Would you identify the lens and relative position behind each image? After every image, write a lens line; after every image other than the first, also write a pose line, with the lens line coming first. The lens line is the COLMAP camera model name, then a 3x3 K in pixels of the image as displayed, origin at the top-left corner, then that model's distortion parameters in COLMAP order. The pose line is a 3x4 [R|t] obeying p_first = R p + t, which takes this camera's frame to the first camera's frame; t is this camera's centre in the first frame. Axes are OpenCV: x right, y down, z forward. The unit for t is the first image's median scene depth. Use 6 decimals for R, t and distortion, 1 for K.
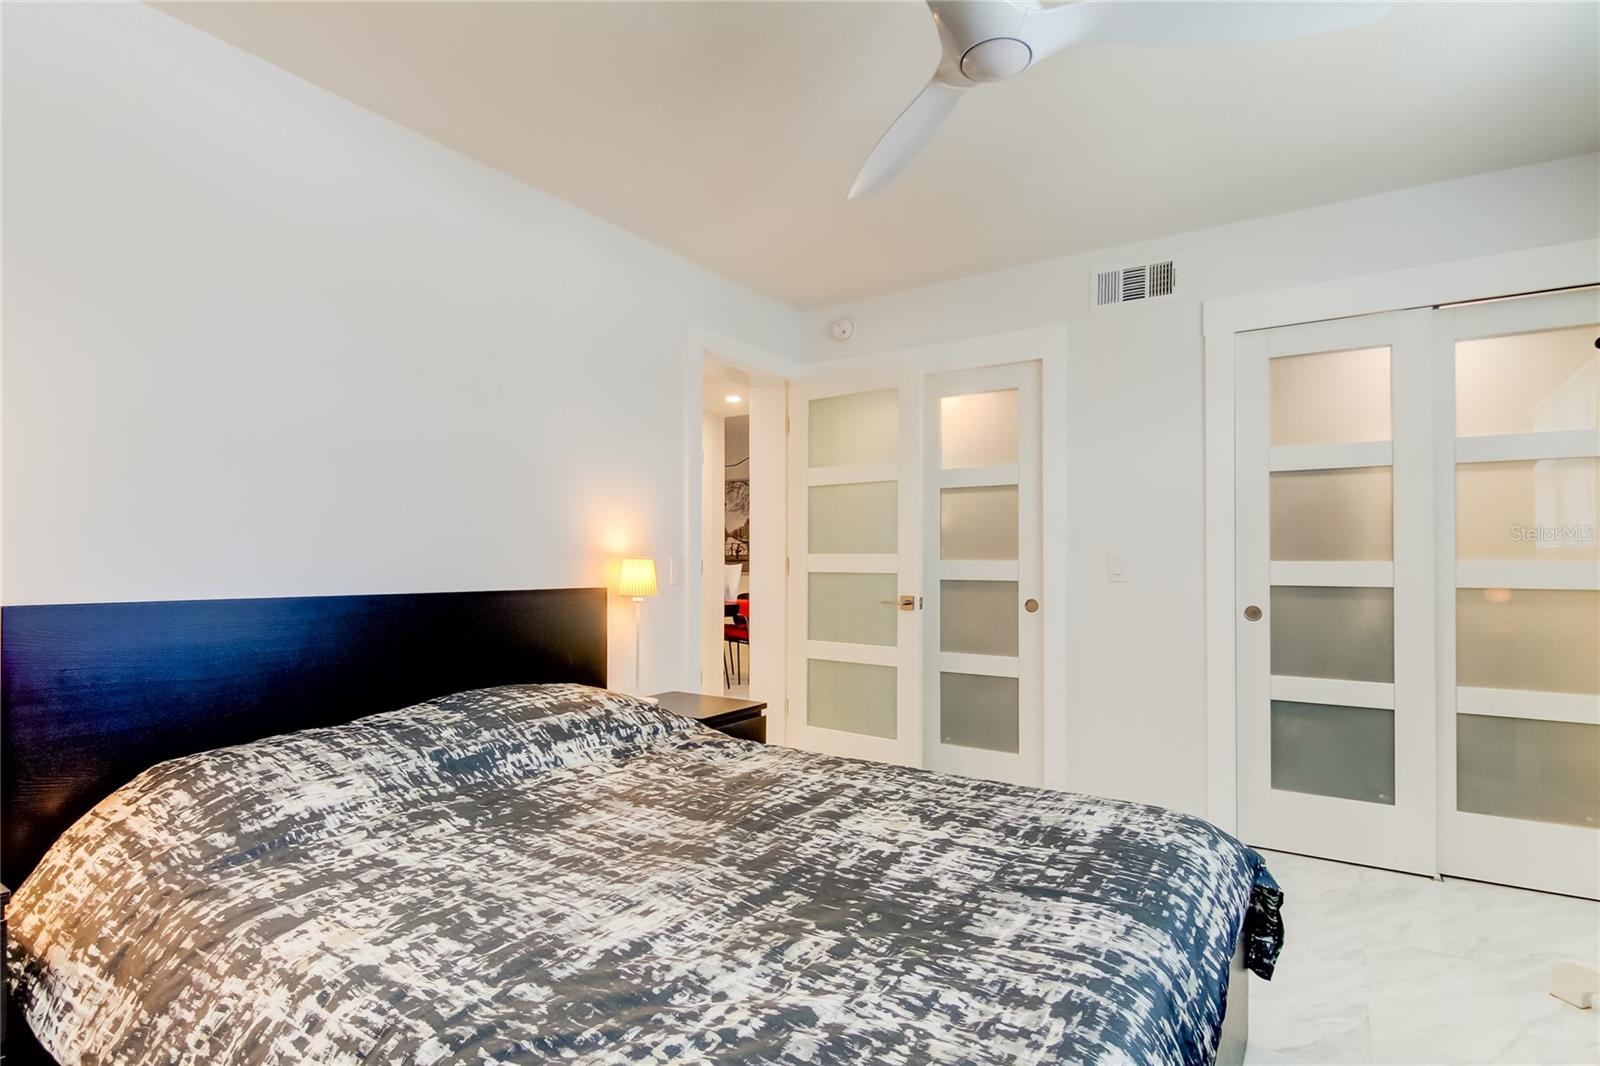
lens RADIAL K [[800.9, 0, 800.7], [0, 800.9, 540.8], [0, 0, 1]] dist [-0.002896, -0.008310]
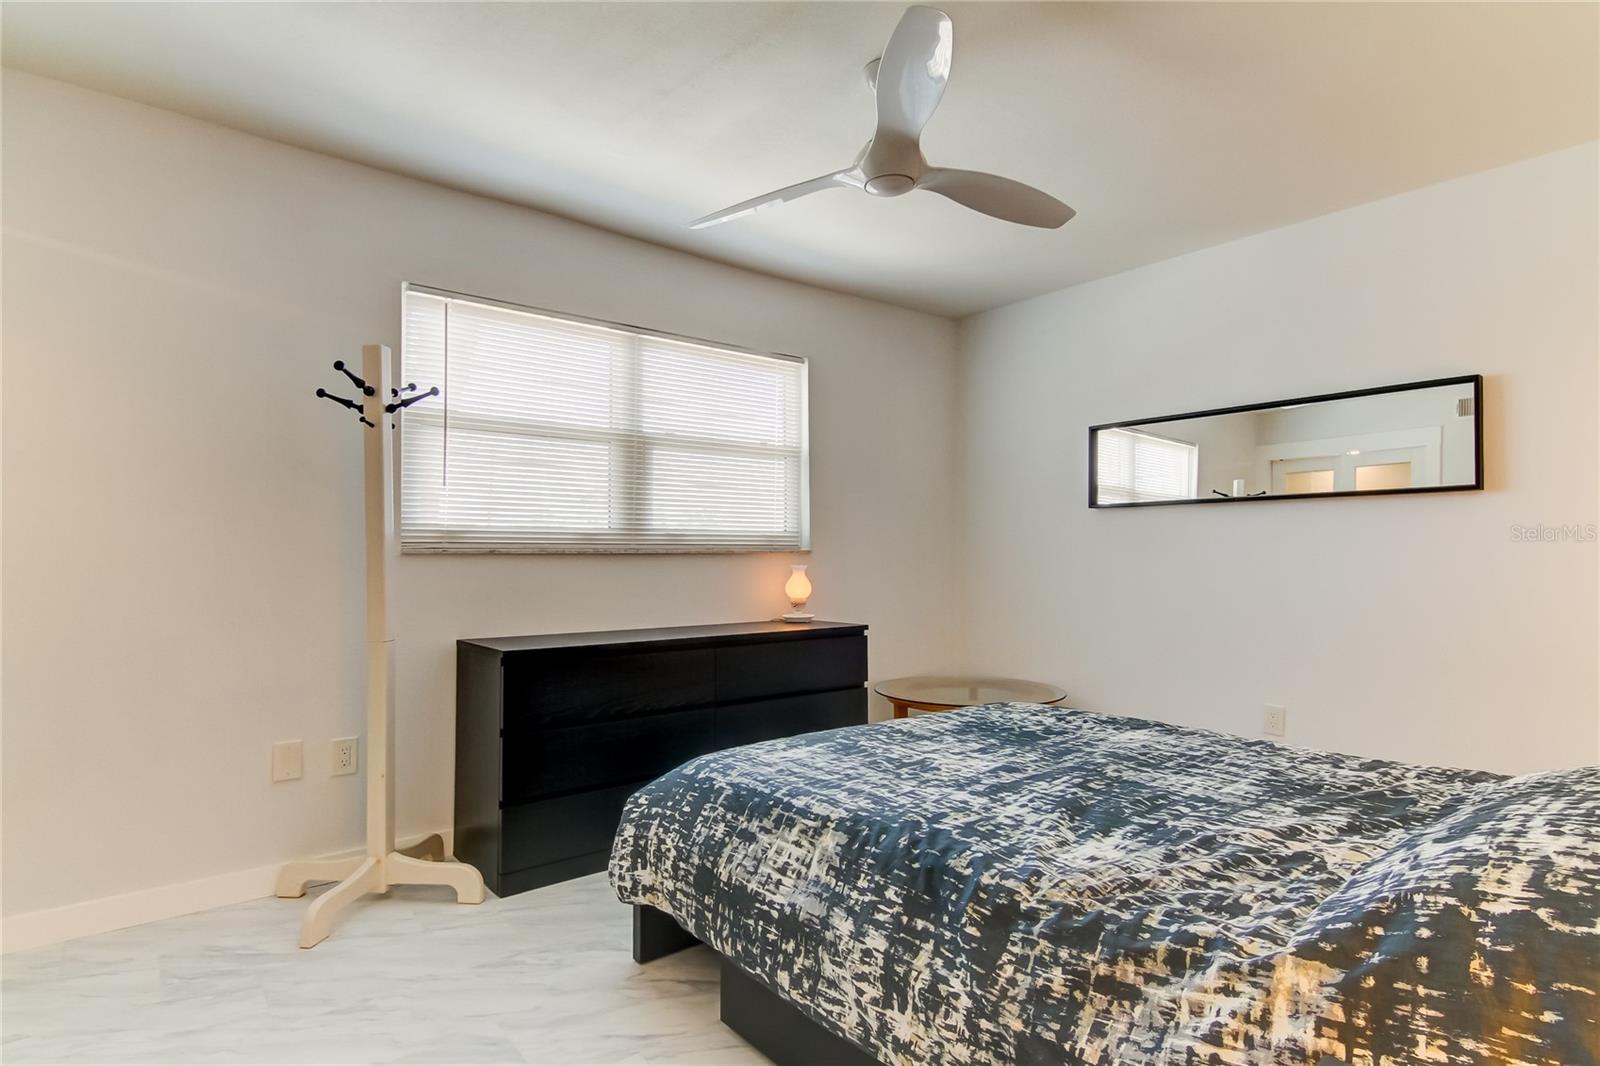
lens RADIAL K [[800.9, 0, 800.7], [0, 800.9, 540.8], [0, 0, 1]] dist [-0.002896, -0.008310]
pose [[-0.959500, 0.001663, 0.281703, -0.621726], [-0.005734, 0.999660, -0.025433, 0.052848], [-0.281650, -0.026018, -0.959165, 2.316305]]
